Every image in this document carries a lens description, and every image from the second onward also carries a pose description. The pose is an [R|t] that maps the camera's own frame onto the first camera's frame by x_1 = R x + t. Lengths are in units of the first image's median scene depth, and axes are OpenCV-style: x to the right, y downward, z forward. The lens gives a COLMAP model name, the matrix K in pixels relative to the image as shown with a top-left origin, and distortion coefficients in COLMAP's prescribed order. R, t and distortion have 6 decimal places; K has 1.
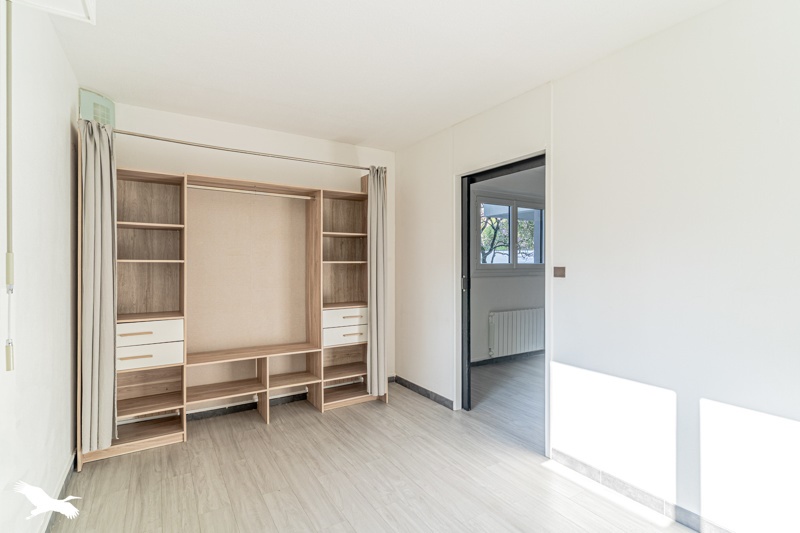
lens RADIAL K [[387.3, 0, 400.0], [0, 387.3, 266.5], [0, 0, 1]] dist [-0.001793, -0.000214]
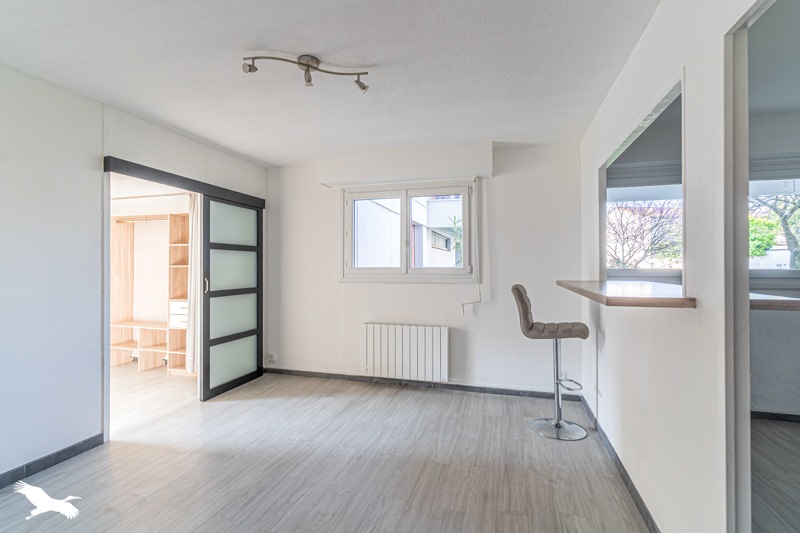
lens RADIAL K [[387.3, 0, 400.0], [0, 387.3, 266.5], [0, 0, 1]] dist [-0.001793, -0.000214]
pose [[0.658209, -0.002294, -0.752832, 1.343559], [-0.004729, 0.999963, -0.007182, -0.004471], [0.752821, 0.008287, 0.658174, 0.682421]]
